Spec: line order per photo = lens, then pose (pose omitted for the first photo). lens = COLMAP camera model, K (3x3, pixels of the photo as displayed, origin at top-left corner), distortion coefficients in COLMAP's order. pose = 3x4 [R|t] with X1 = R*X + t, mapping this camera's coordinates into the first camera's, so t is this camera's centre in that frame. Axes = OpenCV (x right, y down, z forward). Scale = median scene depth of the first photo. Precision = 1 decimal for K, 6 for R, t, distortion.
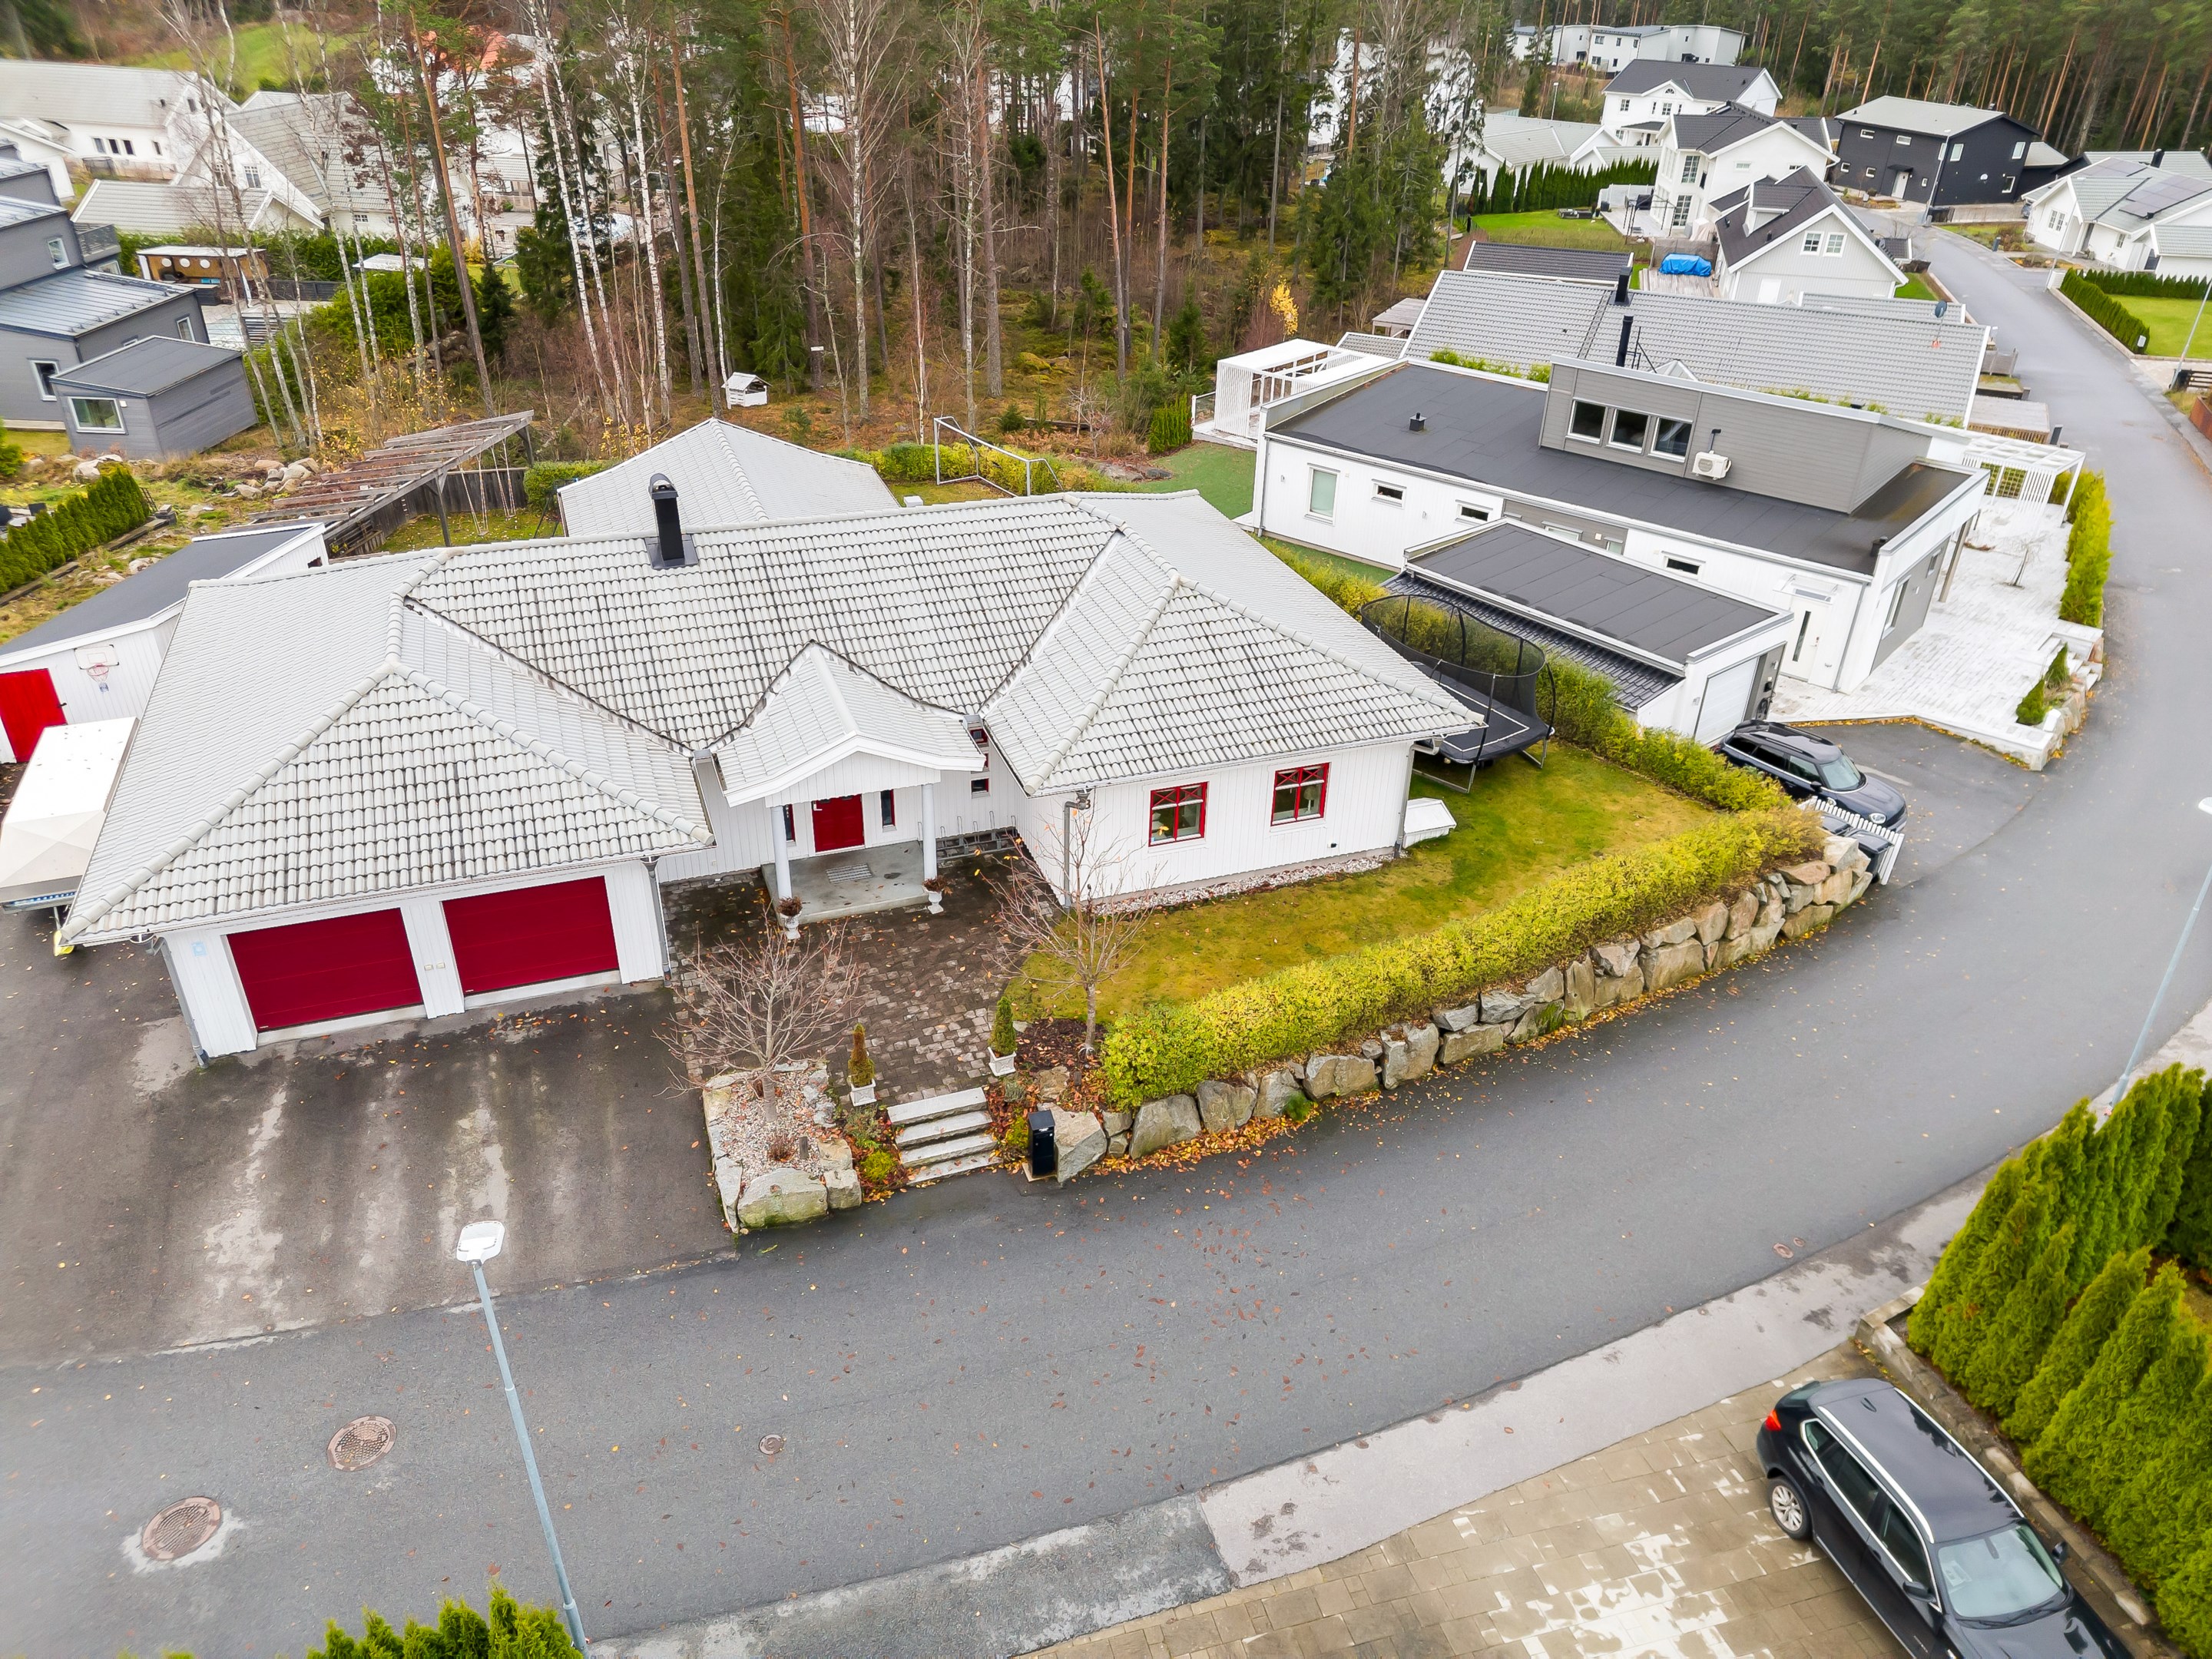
lens RADIAL K [[1550.1, 0, 1106.0], [0, 1550.1, 829.5], [0, 0, 1]] dist [0.053203, -0.042062]
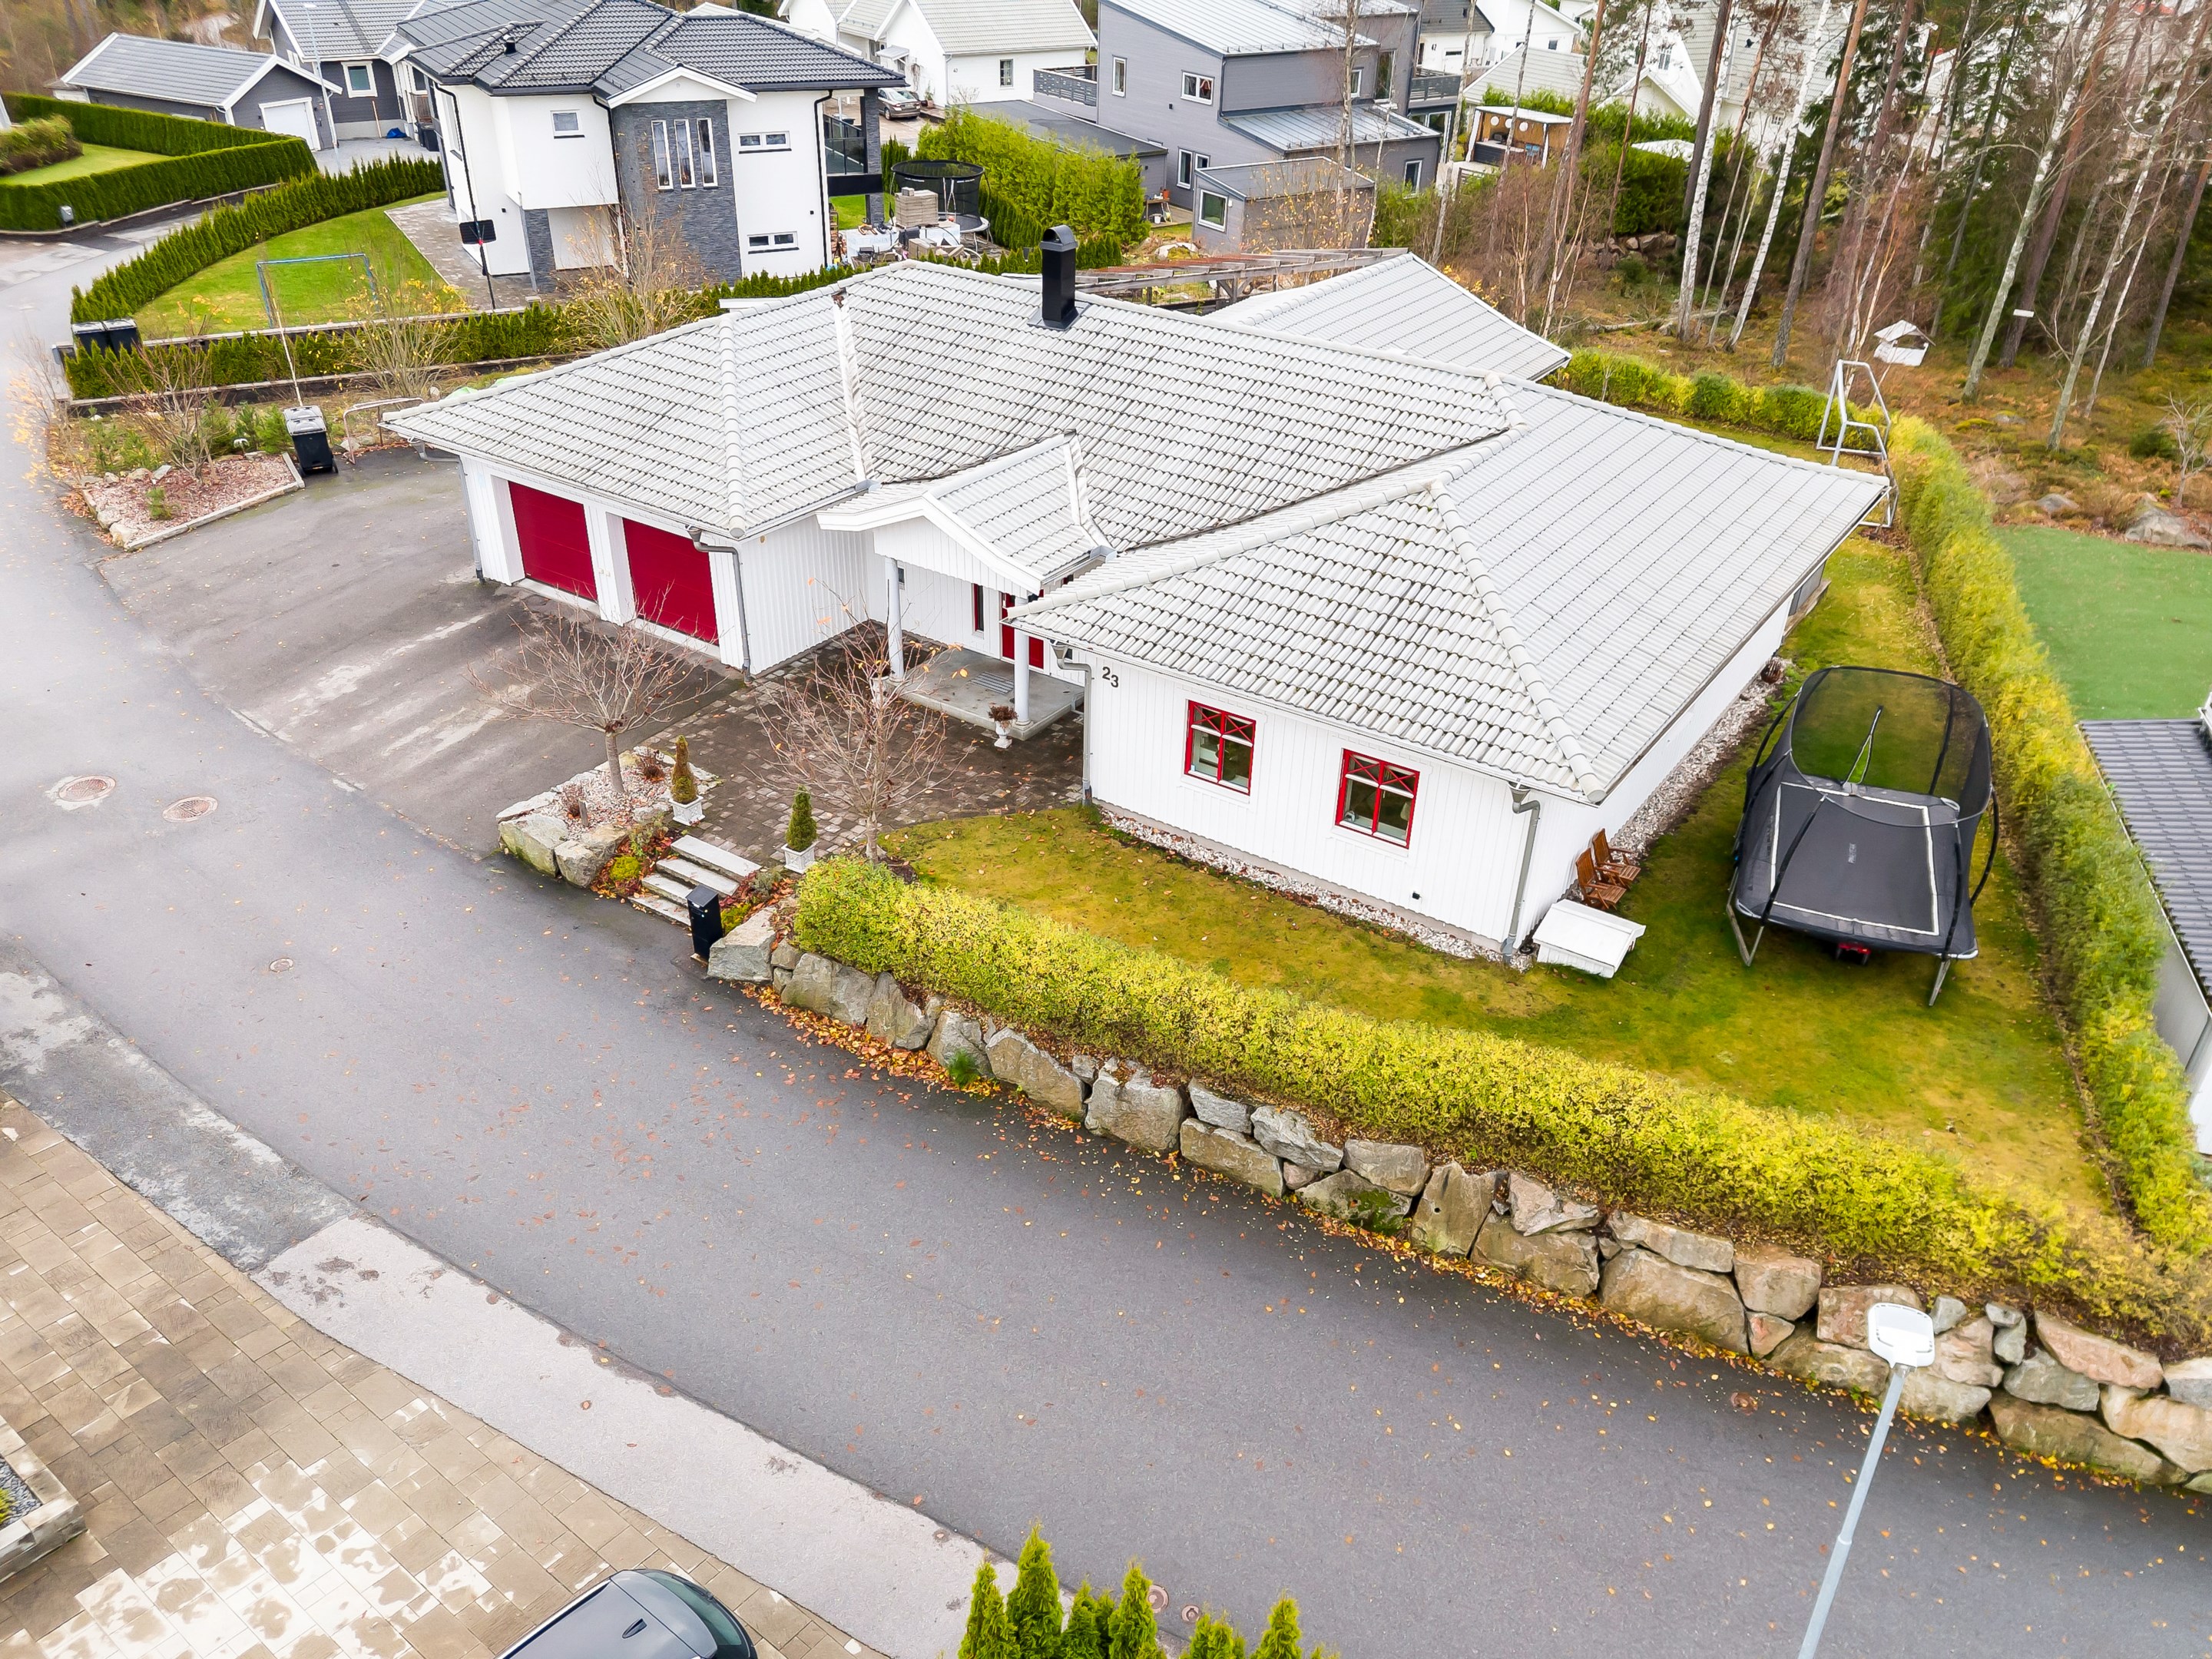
lens RADIAL K [[1669.0, 0, 1100.6], [0, 1669.0, 925.7], [0, 0, 1]] dist [0.075363, -0.079509]
pose [[0.585094, 0.445144, -0.677872, 0.712262], [-0.420823, 0.881191, 0.215433, -0.099431], [0.693233, 0.159216, 0.702907, 0.438725]]
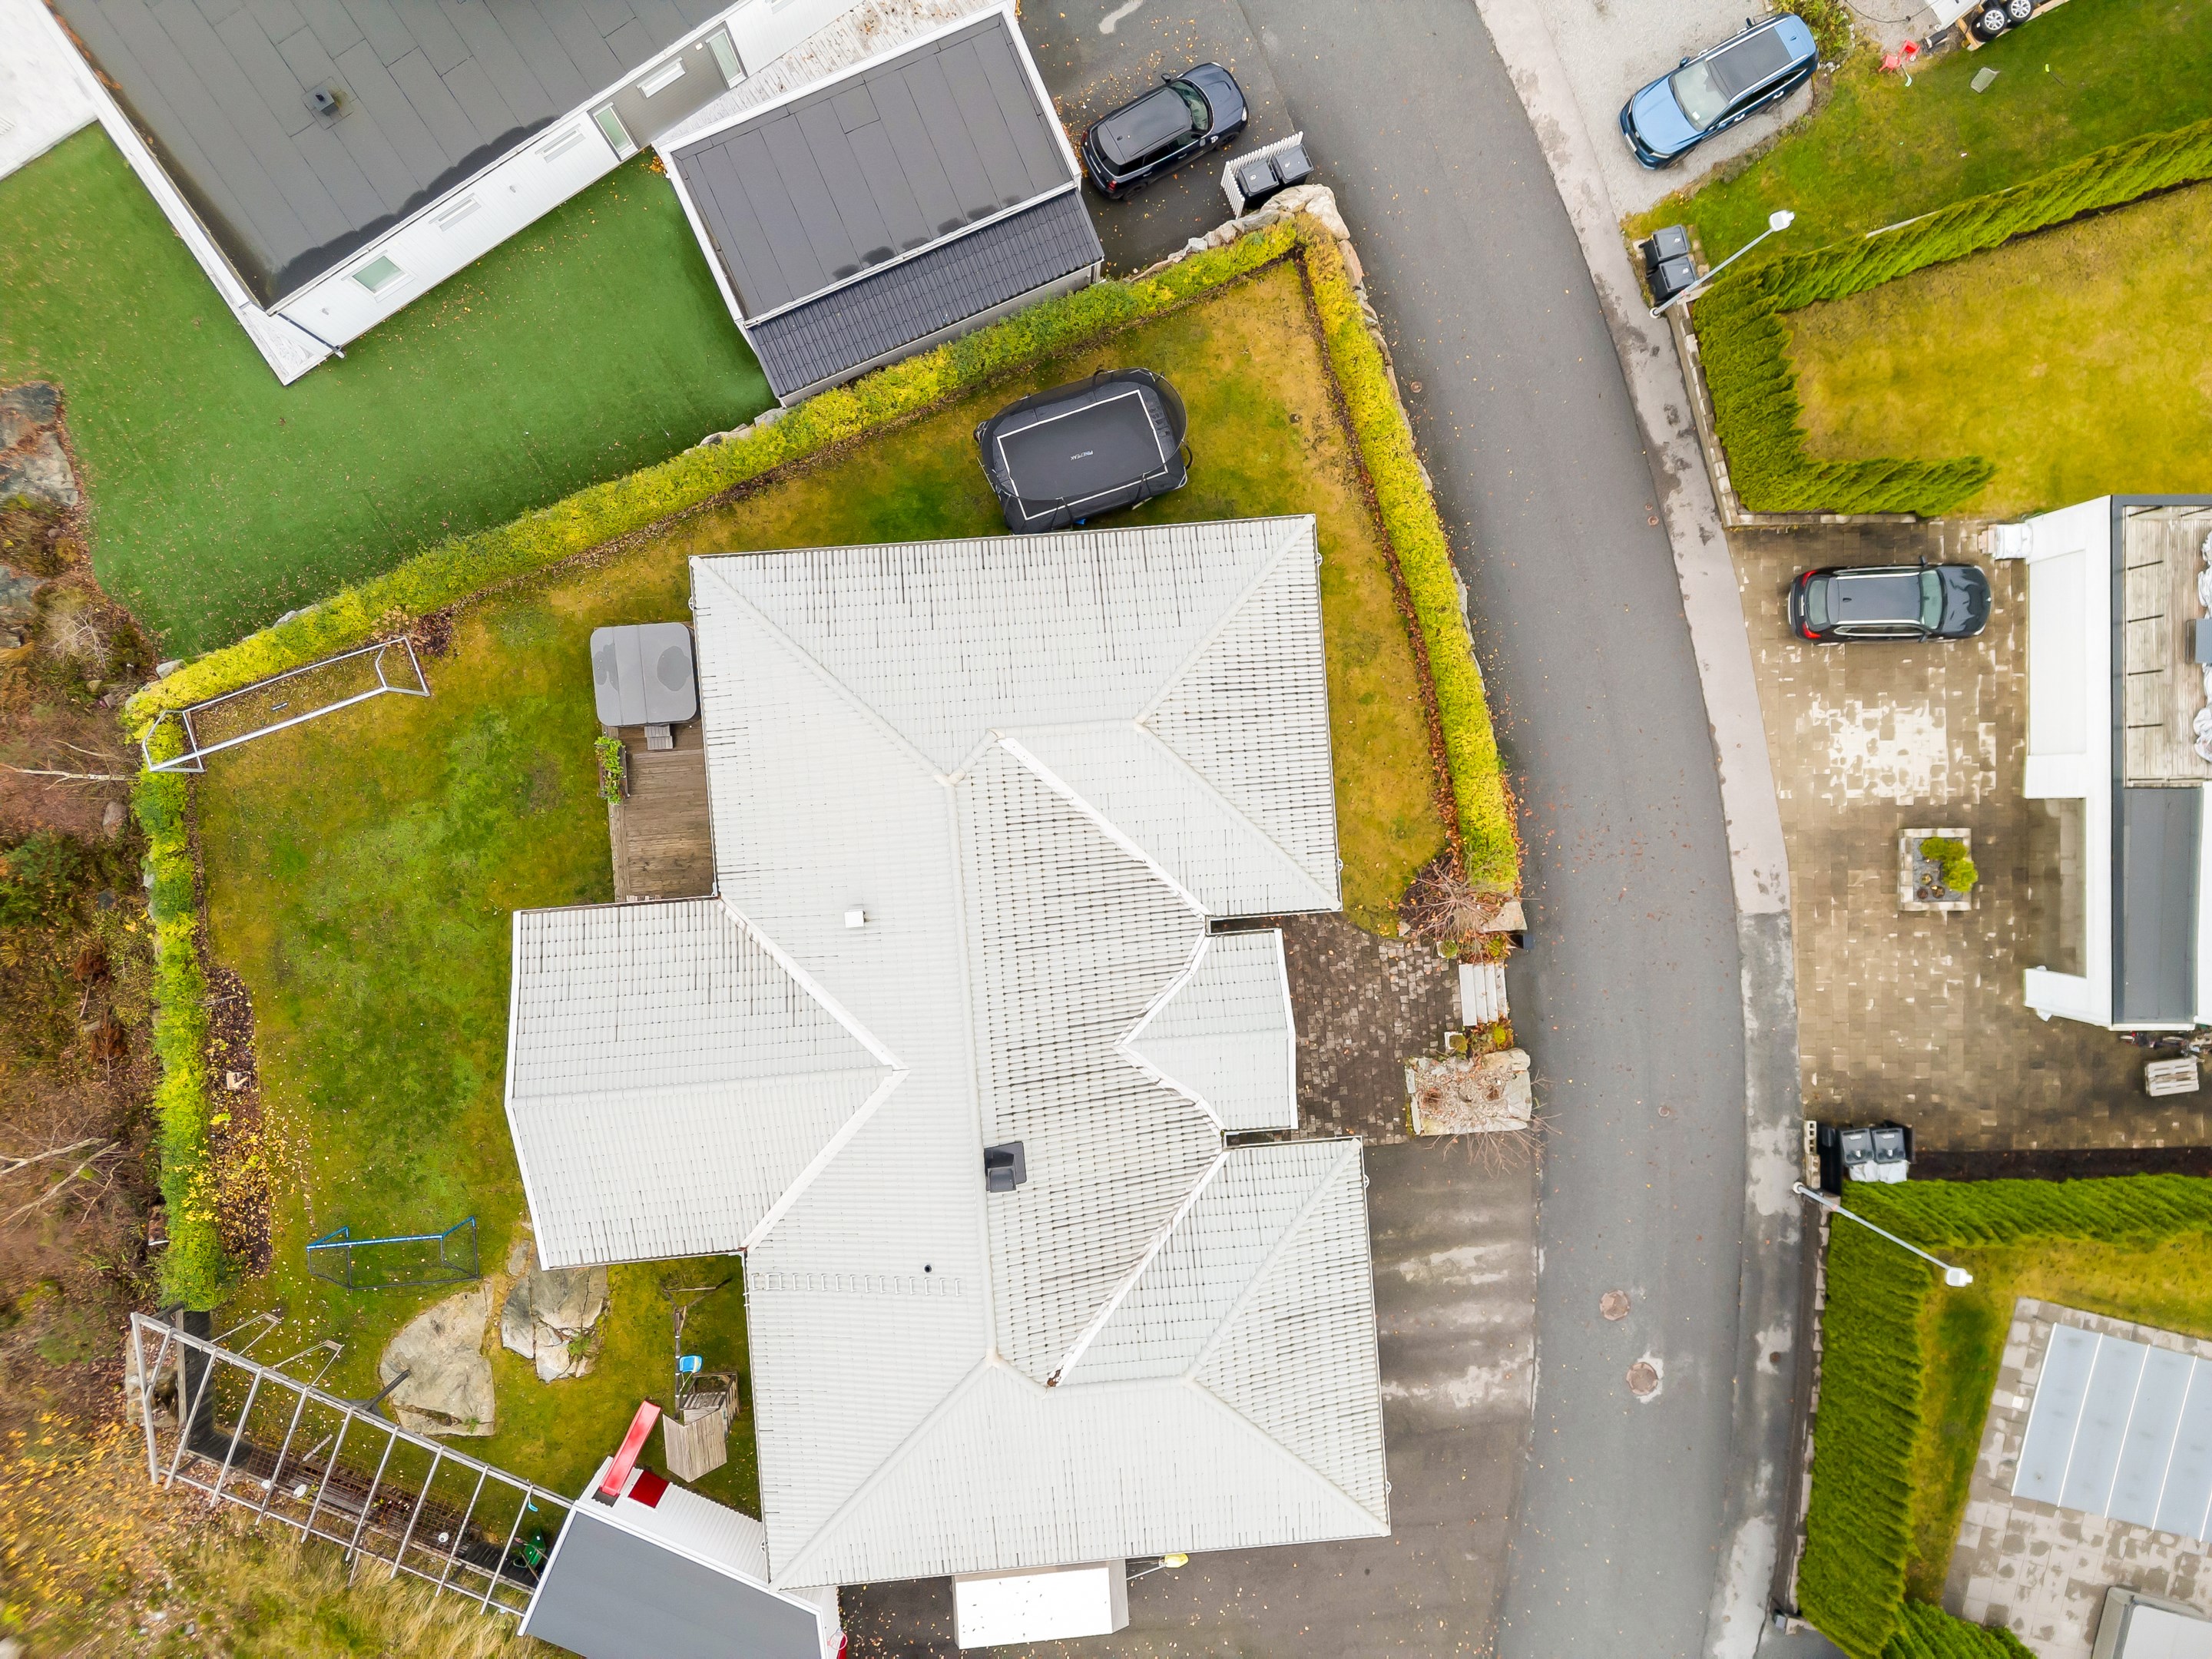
lens RADIAL K [[1550.1, 0, 1106.0], [0, 1550.1, 829.5], [0, 0, 1]] dist [0.053203, -0.042062]
pose [[0.266548, -0.963571, -0.021958, -0.009173], [0.462090, 0.107767, 0.880261, -1.367323], [-0.845828, -0.244779, 0.473982, 0.580942]]
